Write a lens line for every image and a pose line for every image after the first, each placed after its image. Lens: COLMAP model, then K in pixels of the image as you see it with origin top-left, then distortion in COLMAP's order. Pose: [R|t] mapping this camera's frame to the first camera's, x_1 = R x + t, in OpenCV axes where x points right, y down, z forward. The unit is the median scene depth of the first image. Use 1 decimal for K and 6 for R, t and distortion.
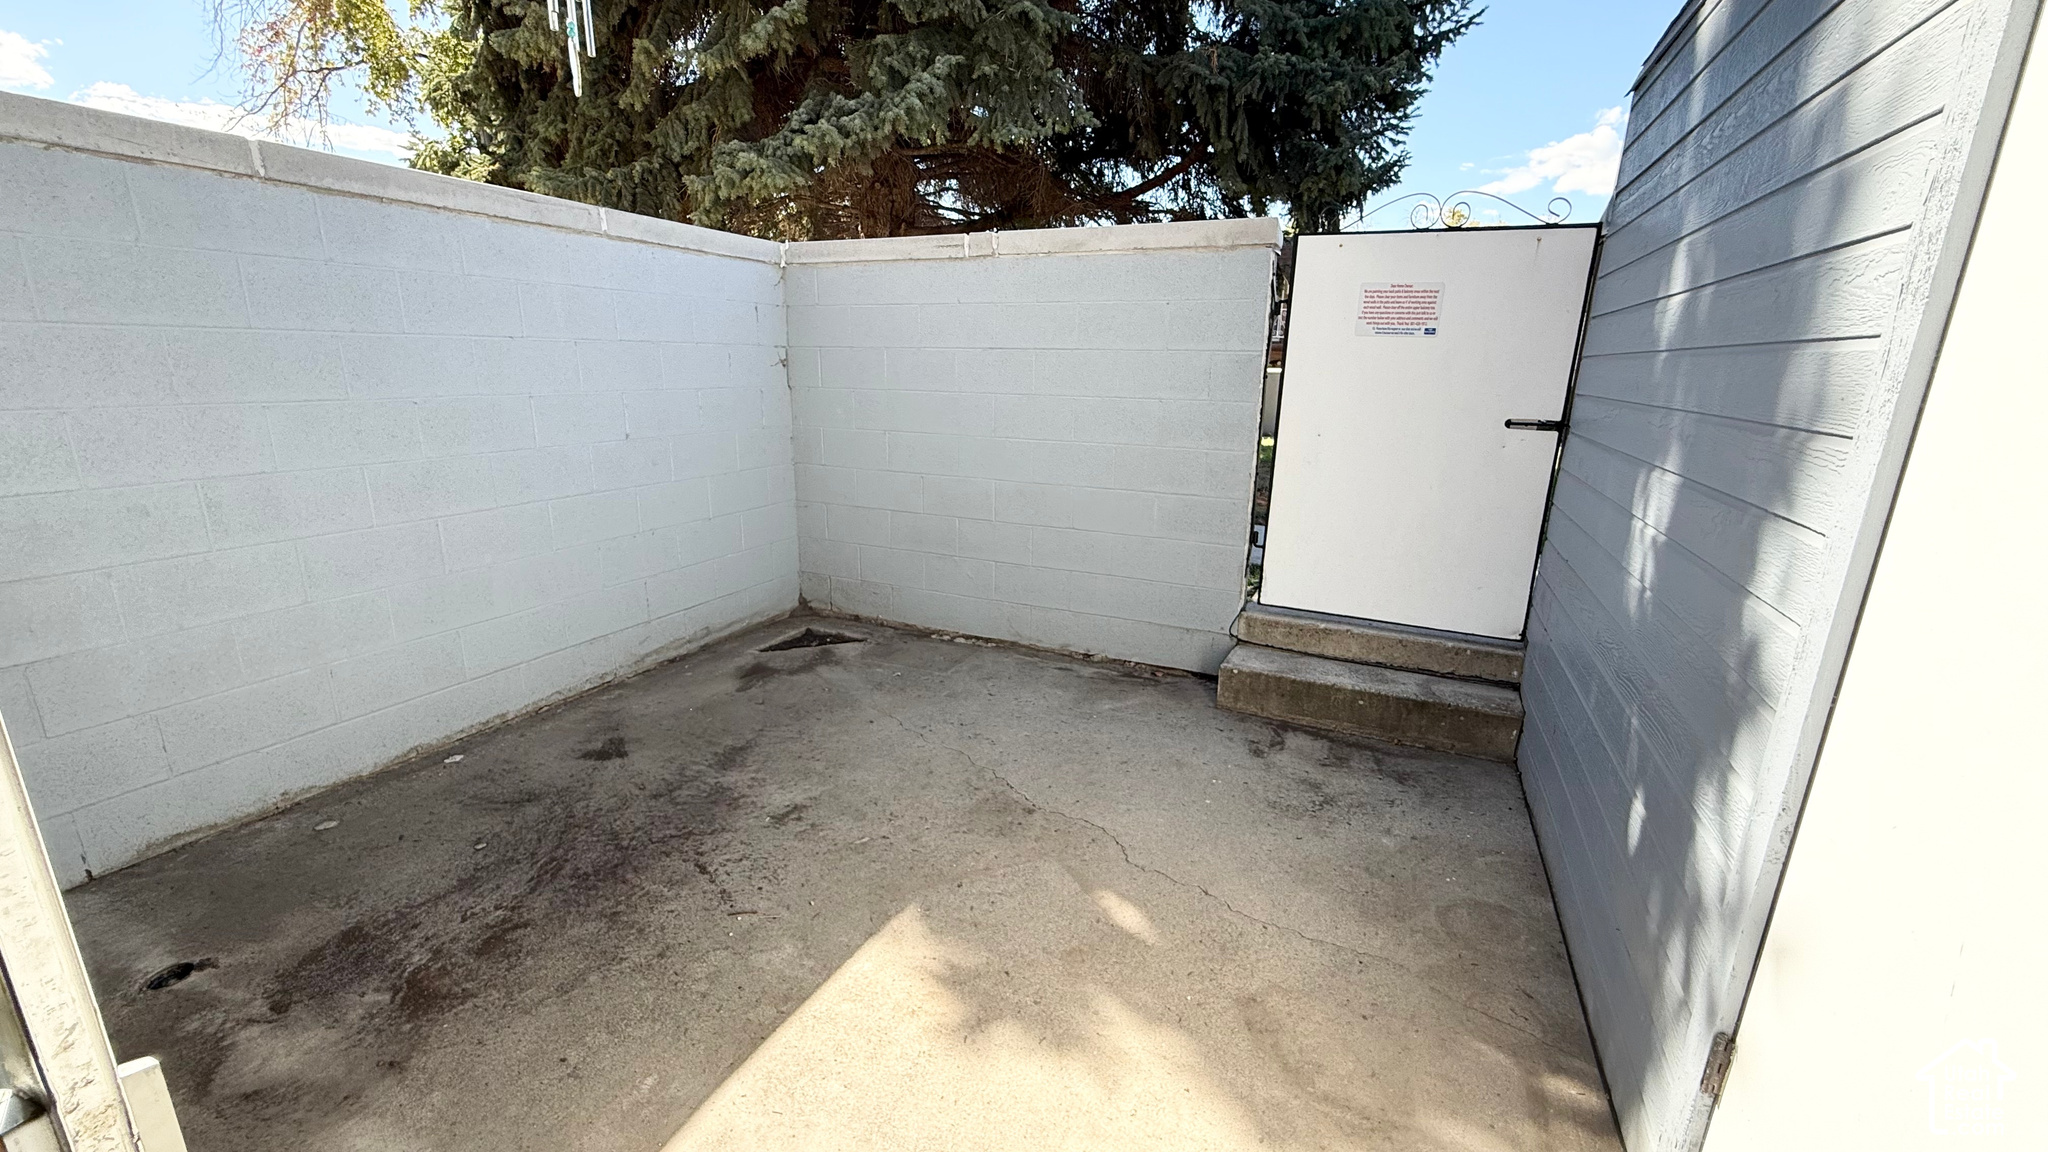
lens RADIAL K [[809.7, 0, 1028.4], [0, 809.7, 577.4], [0, 0, 1]] dist [-0.000085, 0.000071]
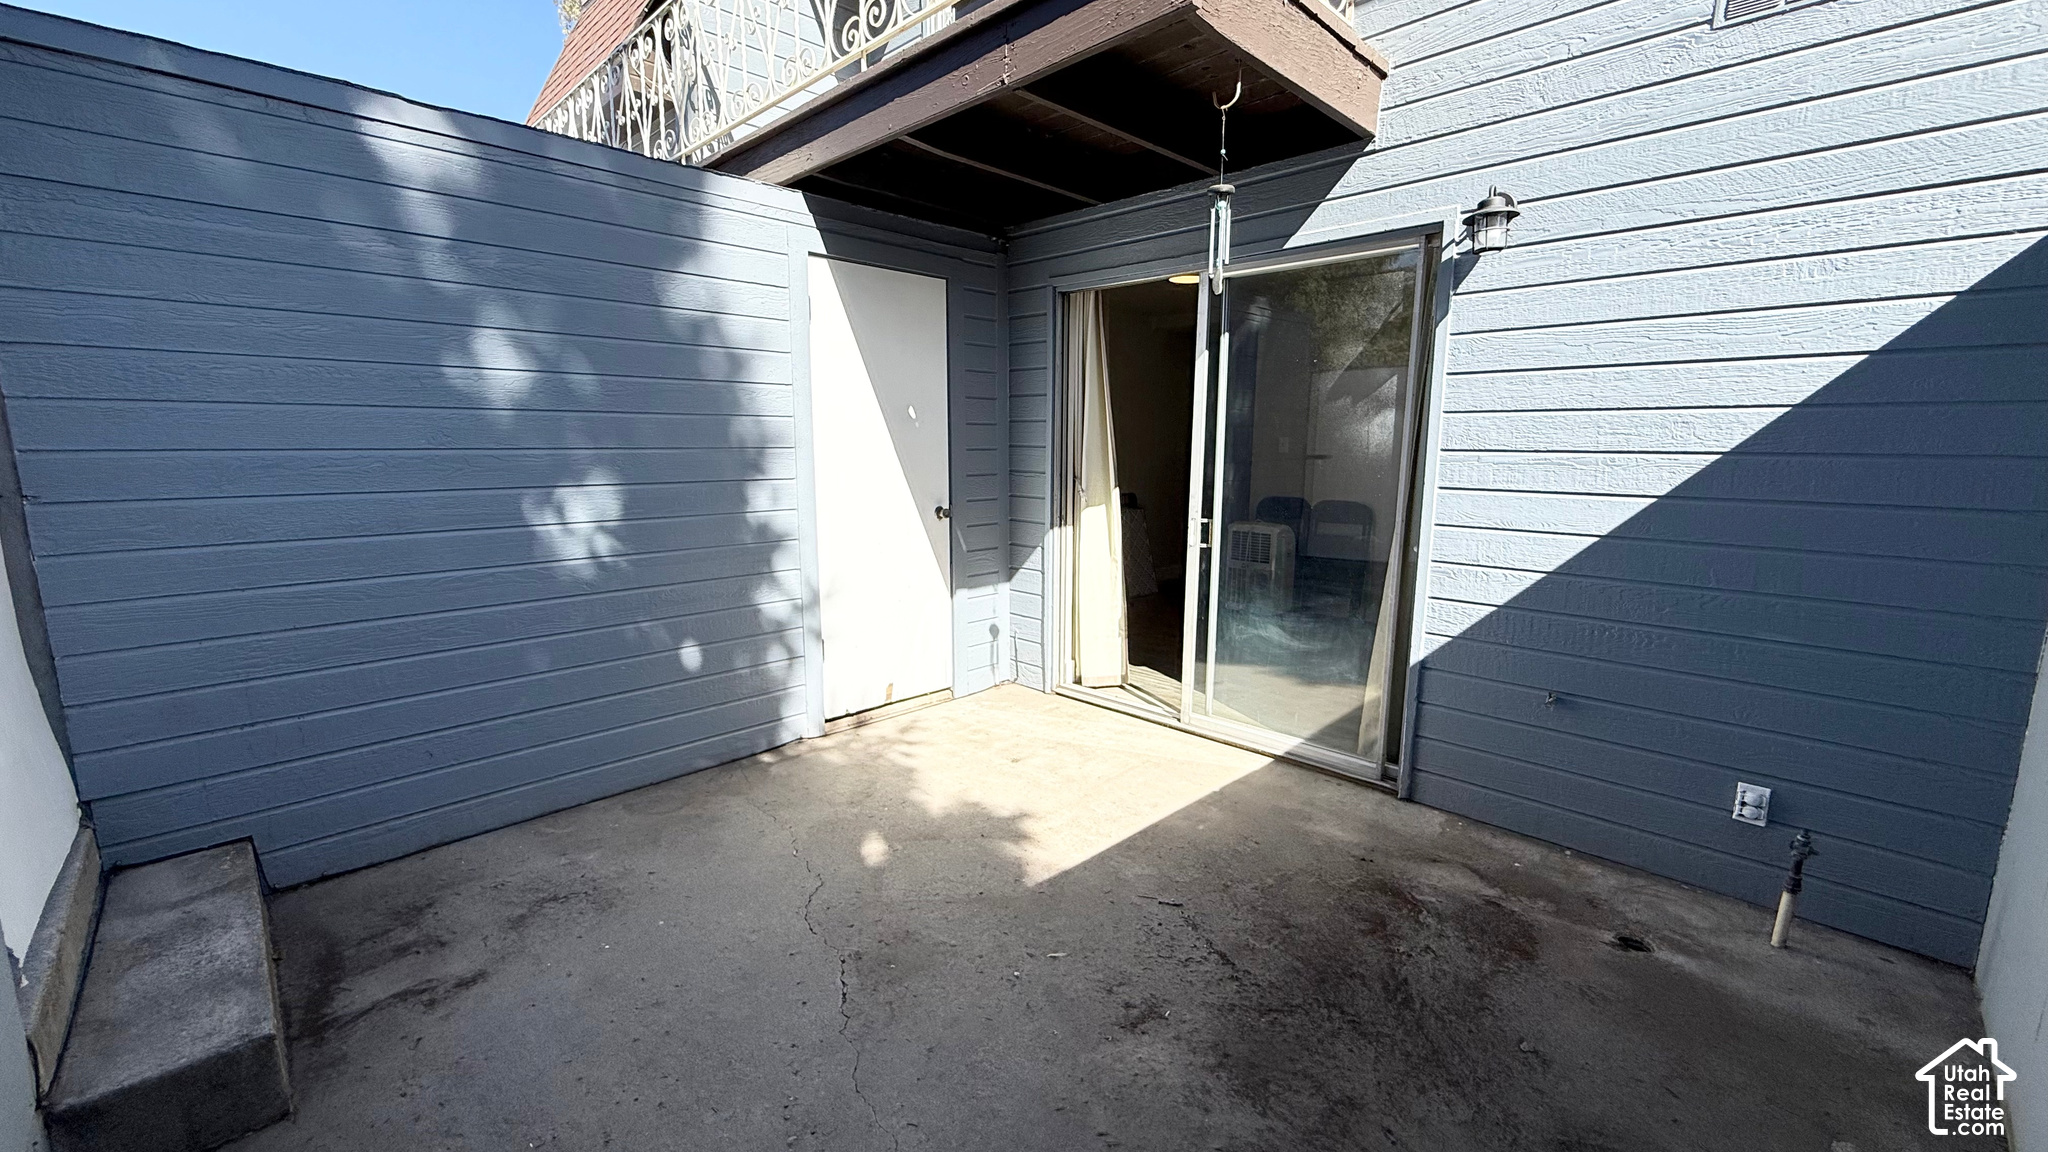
lens RADIAL K [[809.7, 0, 1028.2], [0, 809.7, 573.8], [0, 0, 1]] dist [-0.000085, 0.000071]
pose [[-0.936879, -0.079629, 0.340466, -0.510327], [0.068907, 0.912580, 0.403050, -0.477893], [-0.342797, 0.401069, -0.849490, 1.832631]]
